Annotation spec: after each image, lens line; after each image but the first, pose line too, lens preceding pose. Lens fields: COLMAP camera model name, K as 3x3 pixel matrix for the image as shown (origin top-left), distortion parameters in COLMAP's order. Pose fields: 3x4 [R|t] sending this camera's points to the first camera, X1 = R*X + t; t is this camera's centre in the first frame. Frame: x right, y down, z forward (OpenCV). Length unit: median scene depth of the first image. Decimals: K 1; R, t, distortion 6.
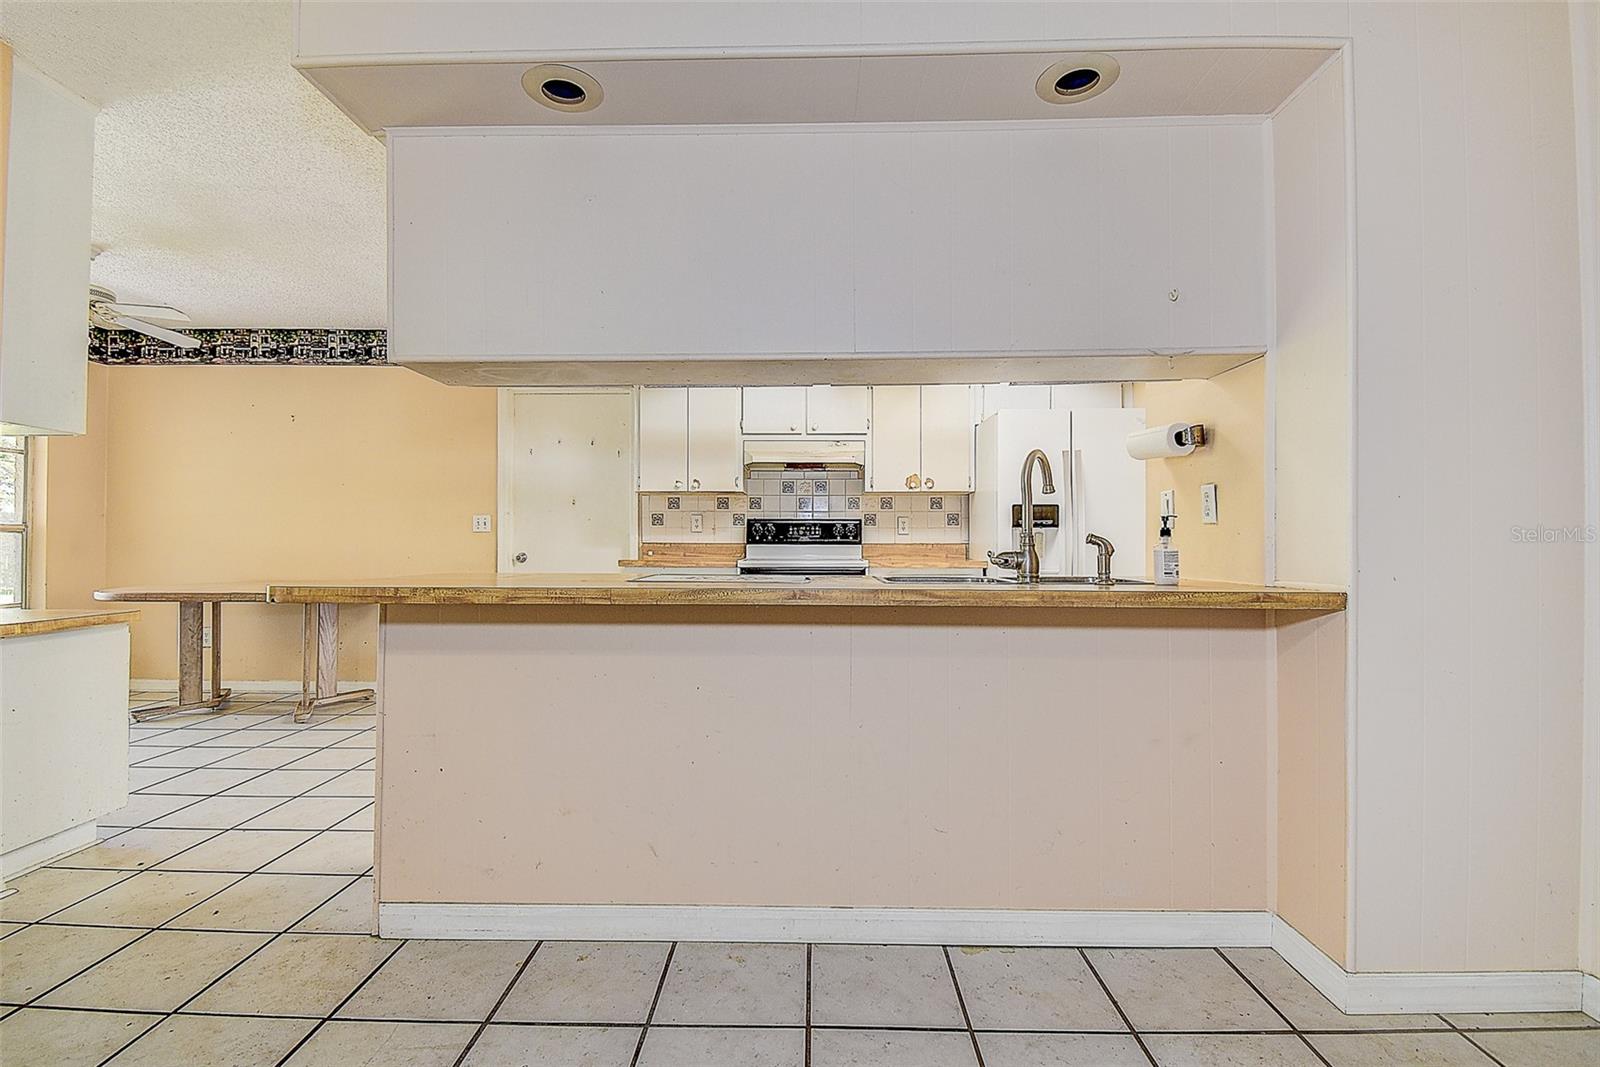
lens RADIAL K [[733.6, 0, 802.1], [0, 733.6, 533.9], [0, 0, 1]] dist [0.036163, -0.029033]
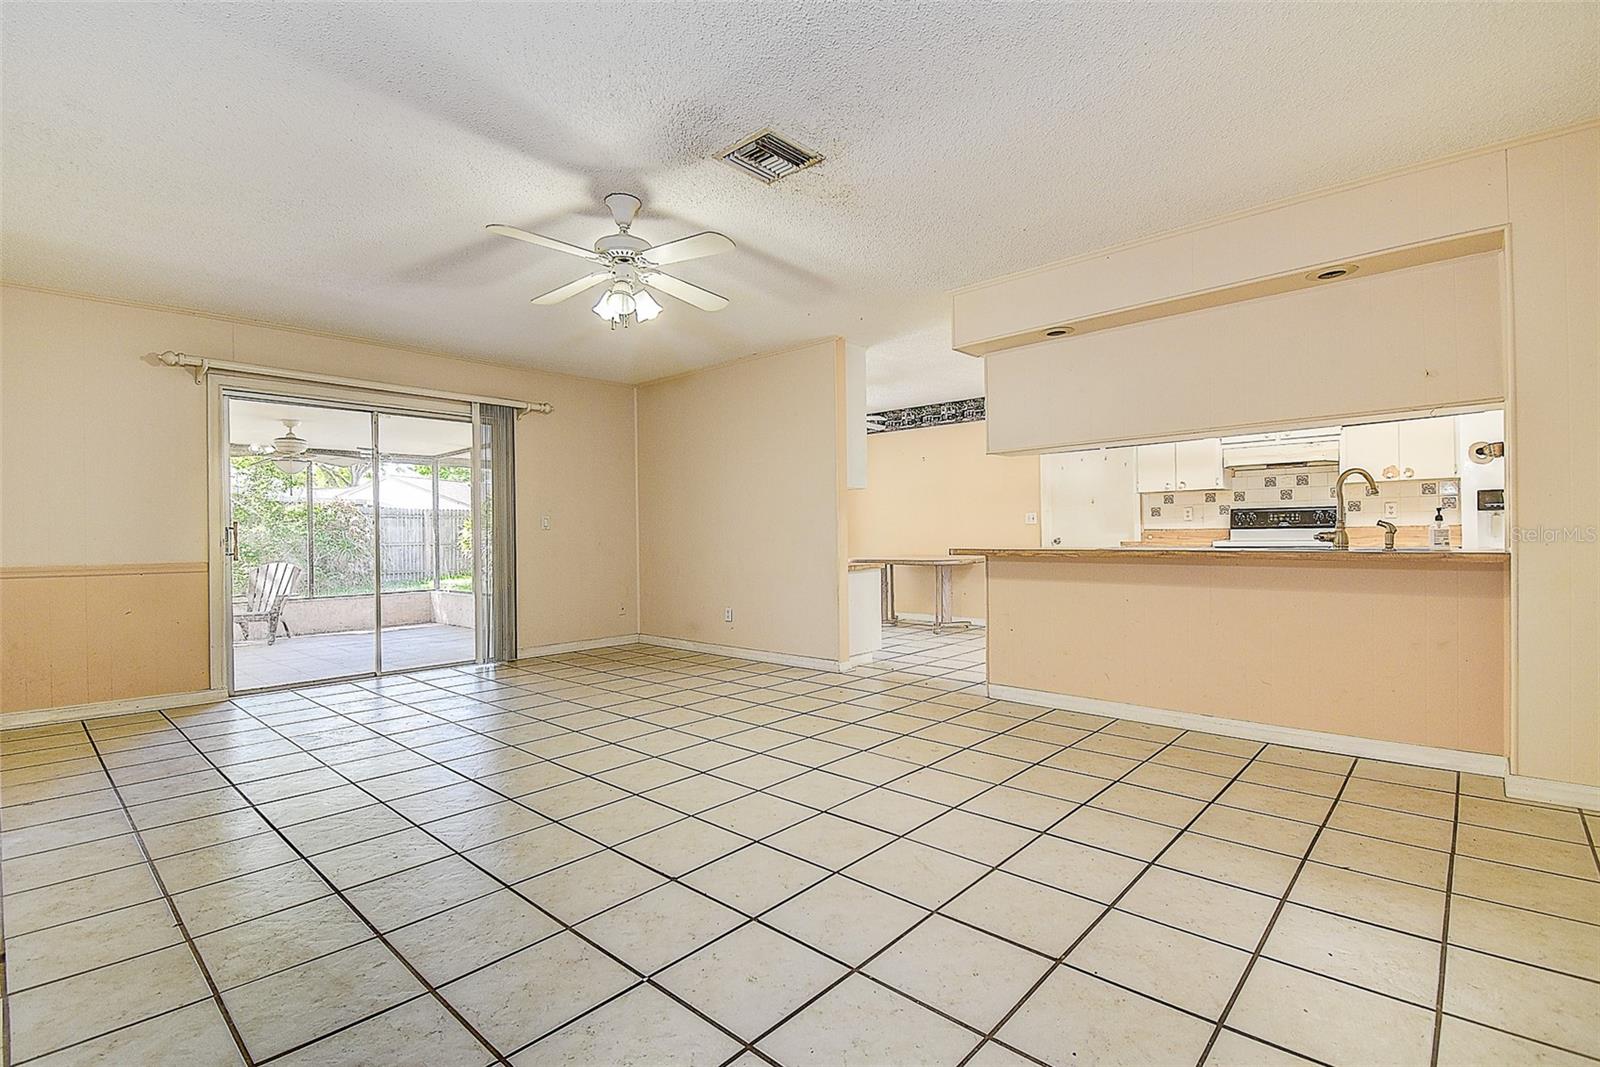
lens RADIAL K [[739.5, 0, 812.9], [0, 739.5, 533.0], [0, 0, 1]] dist [0.053452, -0.029415]
pose [[0.760936, -0.014456, -0.648666, 0.217289], [0.024441, 0.999681, 0.006394, -0.005392], [0.648367, -0.020719, 0.761046, -0.460232]]
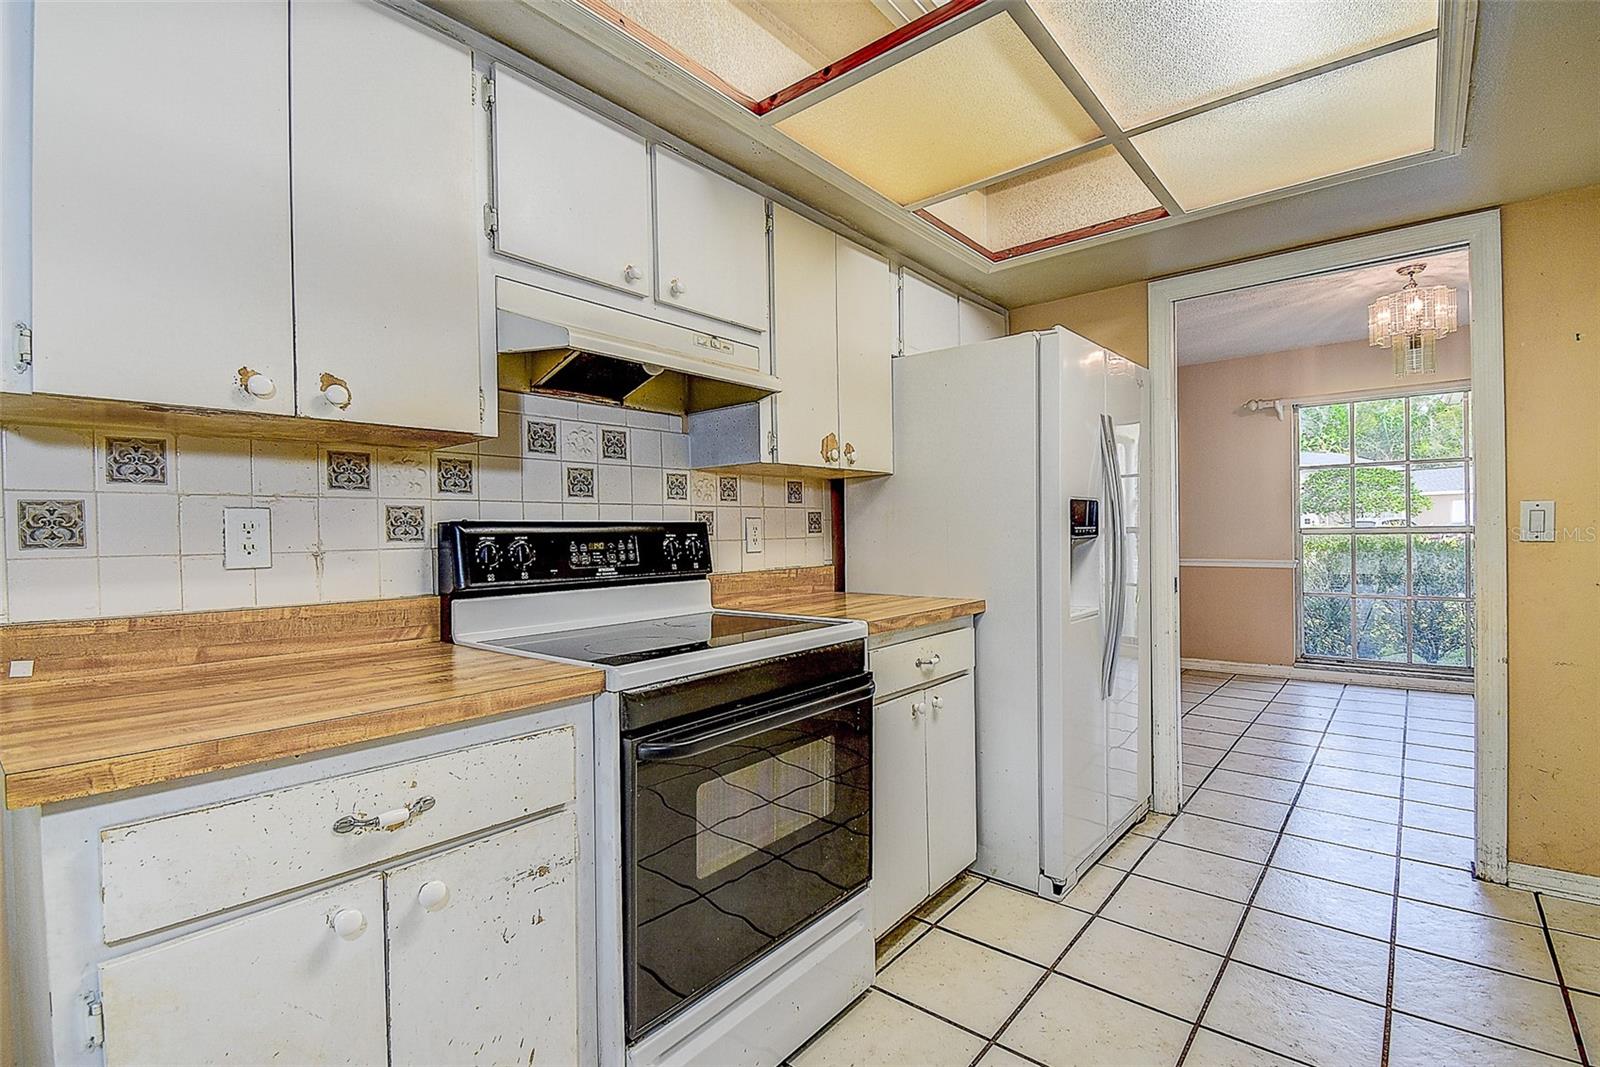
lens RADIAL K [[733.6, 0, 802.1], [0, 733.6, 533.9], [0, 0, 1]] dist [0.036163, -0.029033]
pose [[0.625880, -0.013758, 0.779798, -0.238127], [0.008150, 0.999905, 0.011100, -0.017512], [-0.779876, -0.000592, 0.625933, 0.671023]]
